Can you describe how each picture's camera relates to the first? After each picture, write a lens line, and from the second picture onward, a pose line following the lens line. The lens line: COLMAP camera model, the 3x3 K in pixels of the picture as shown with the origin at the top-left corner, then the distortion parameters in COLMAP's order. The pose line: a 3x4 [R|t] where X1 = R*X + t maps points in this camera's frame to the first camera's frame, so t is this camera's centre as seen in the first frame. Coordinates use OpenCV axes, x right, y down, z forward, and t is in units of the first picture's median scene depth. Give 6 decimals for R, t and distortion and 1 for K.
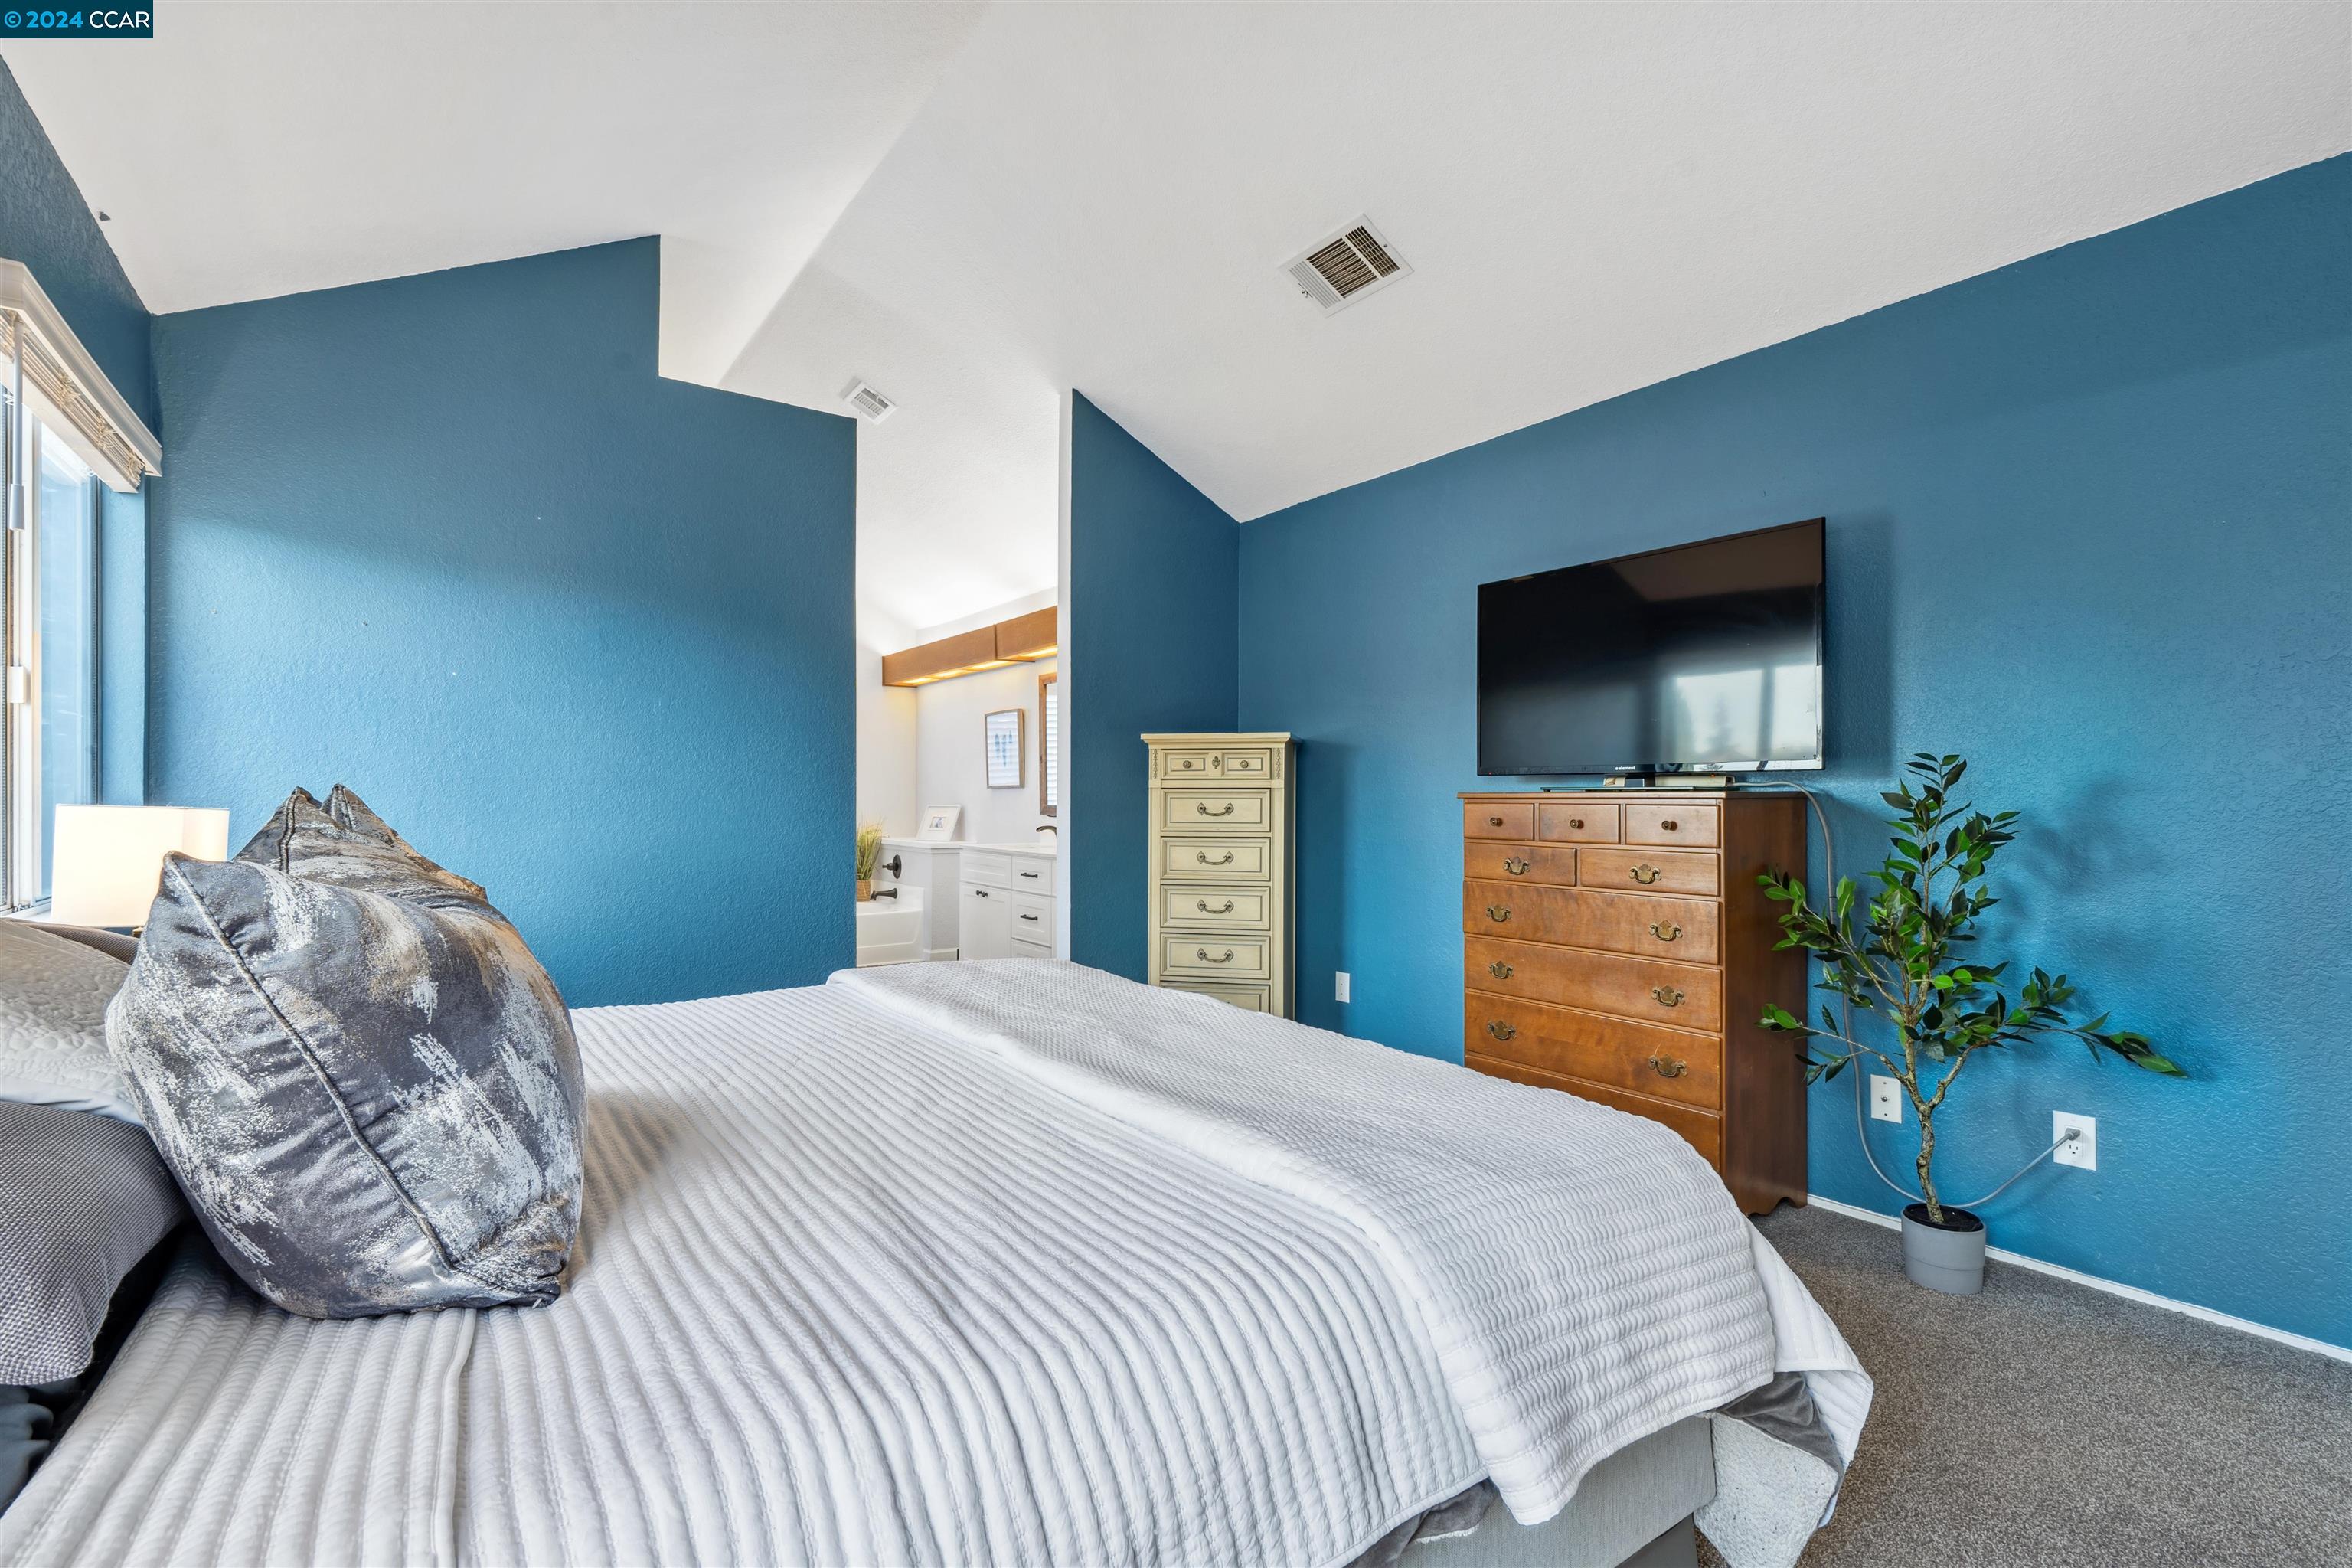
lens RADIAL K [[1053.6, 0, 1201.5], [0, 1053.6, 797.2], [0, 0, 1]] dist [-0.010958, 0.002708]
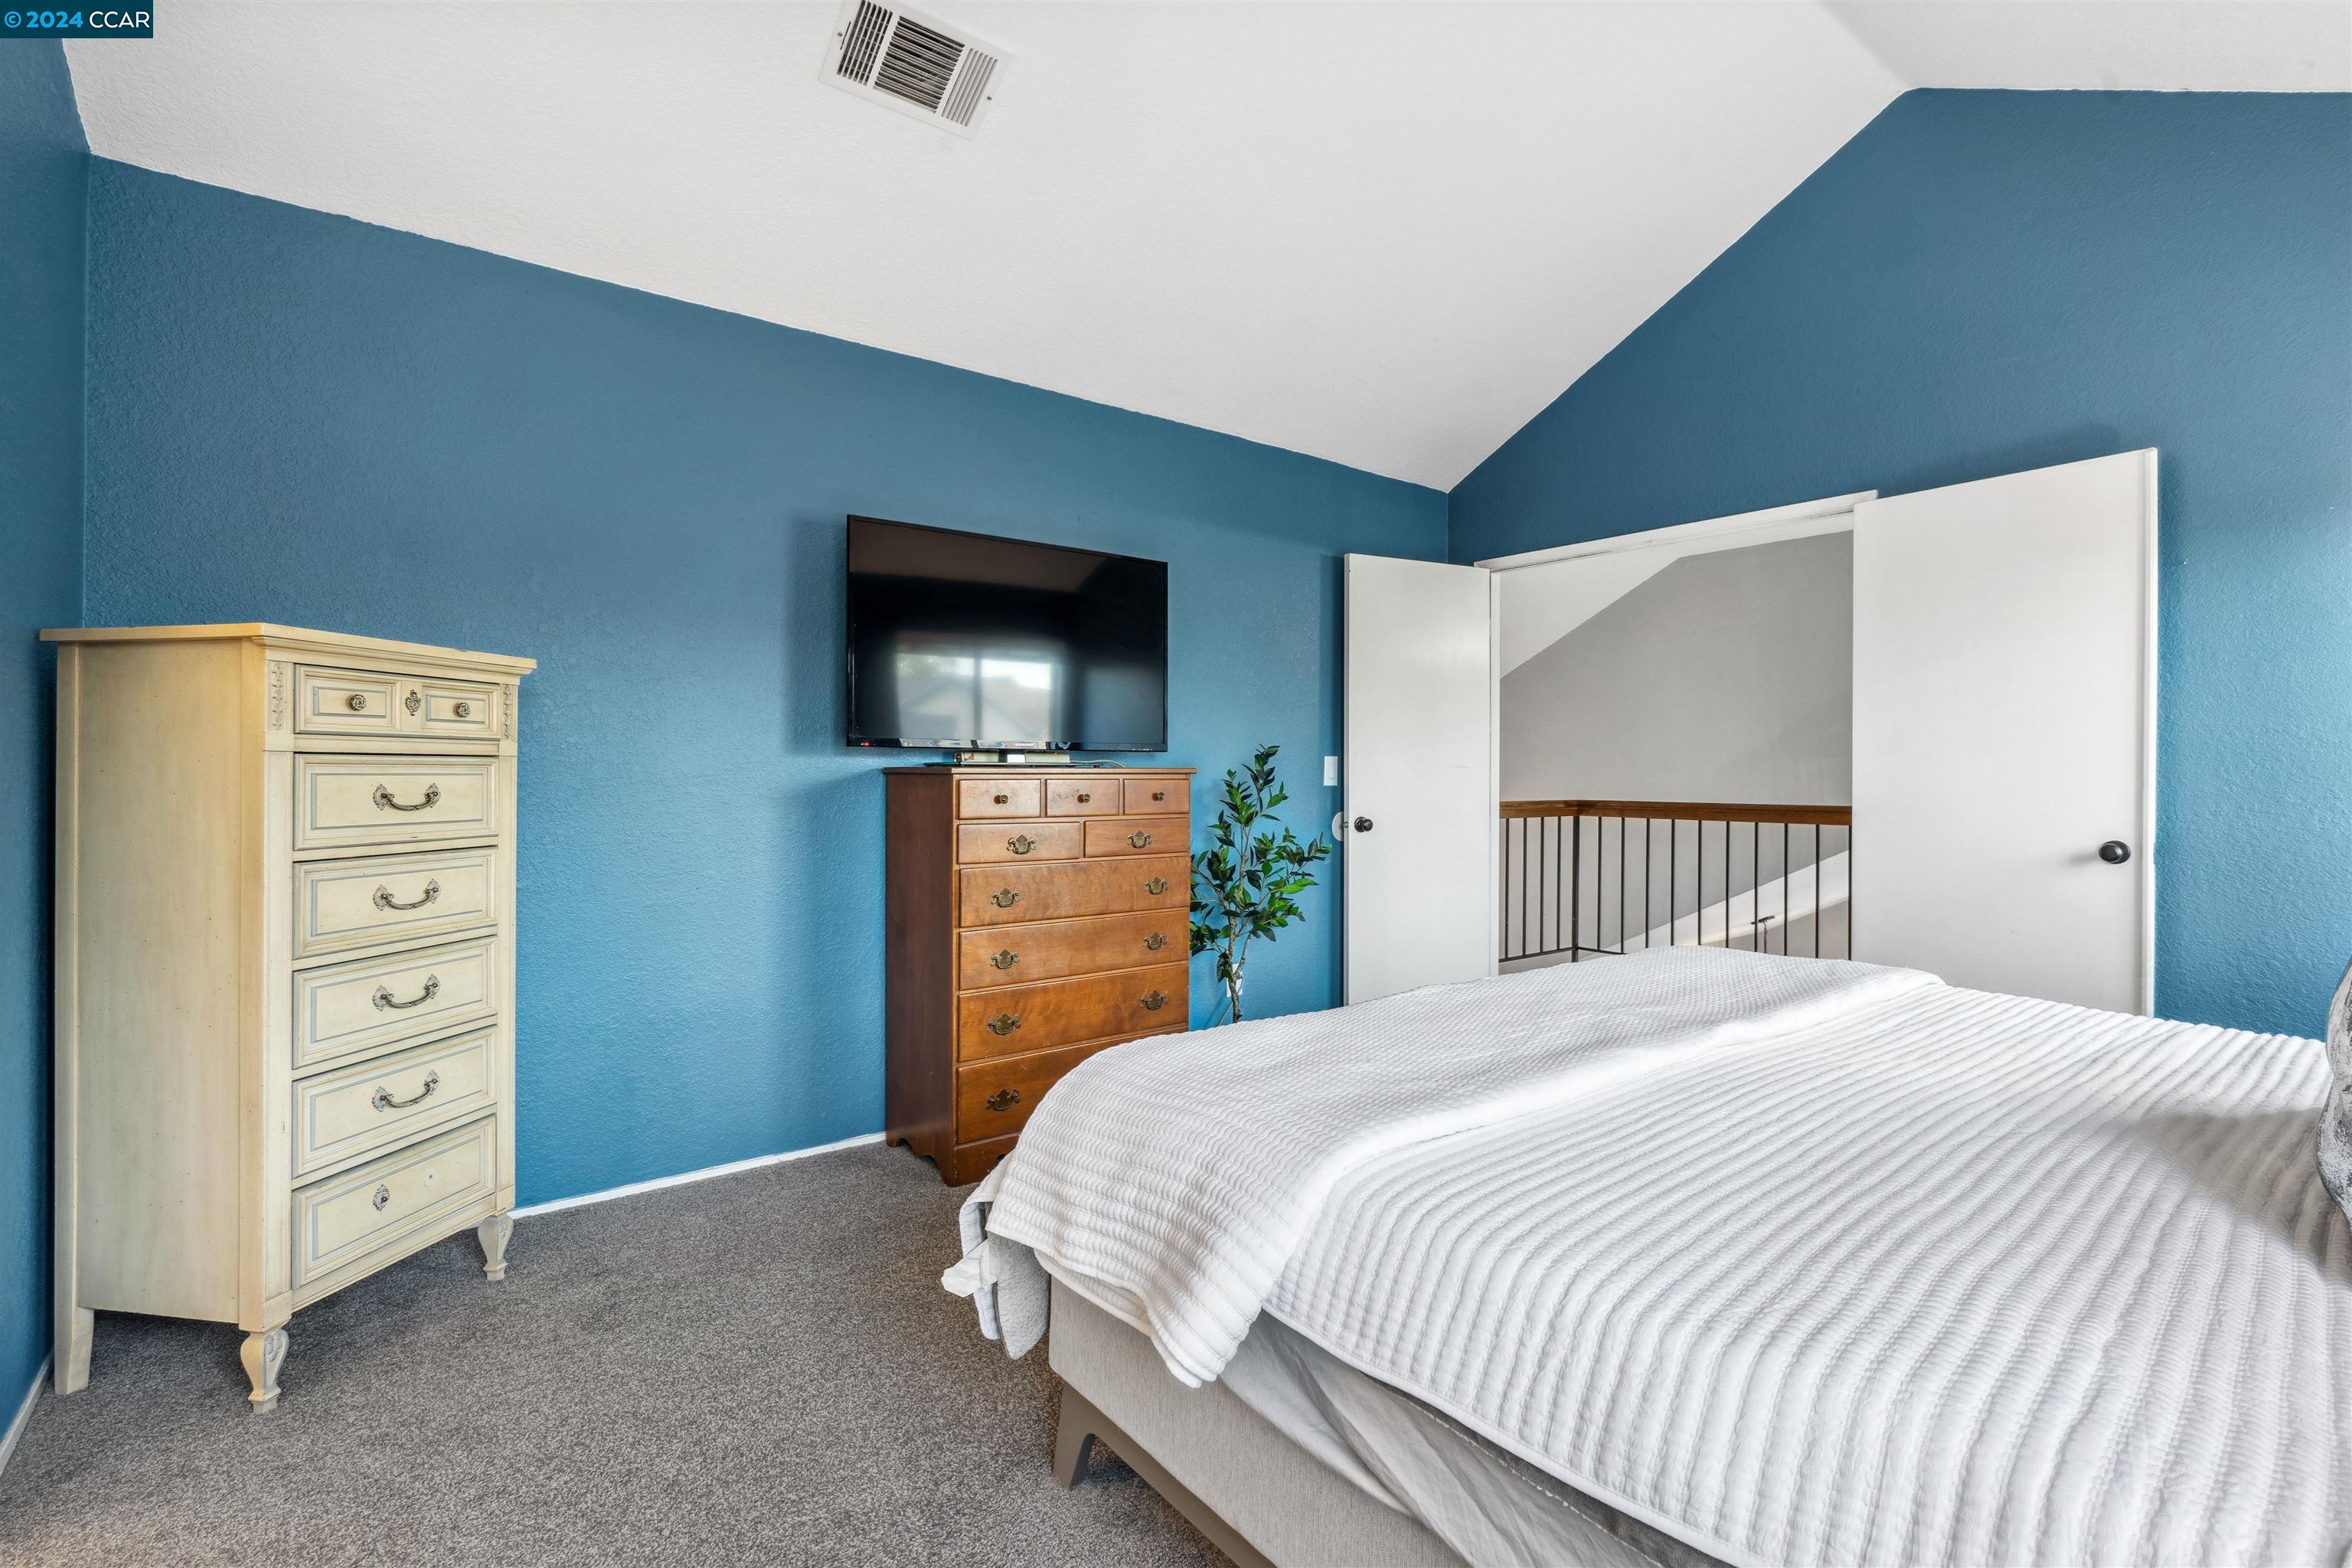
lens RADIAL K [[1053.6, 0, 1185.9], [0, 1053.6, 772.2], [0, 0, 1]] dist [-0.010958, 0.002708]
pose [[-0.018546, -0.002778, 0.999824, -0.489476], [-0.003722, 0.999989, 0.002710, -0.002981], [-0.999821, -0.003671, -0.018556, 0.647808]]
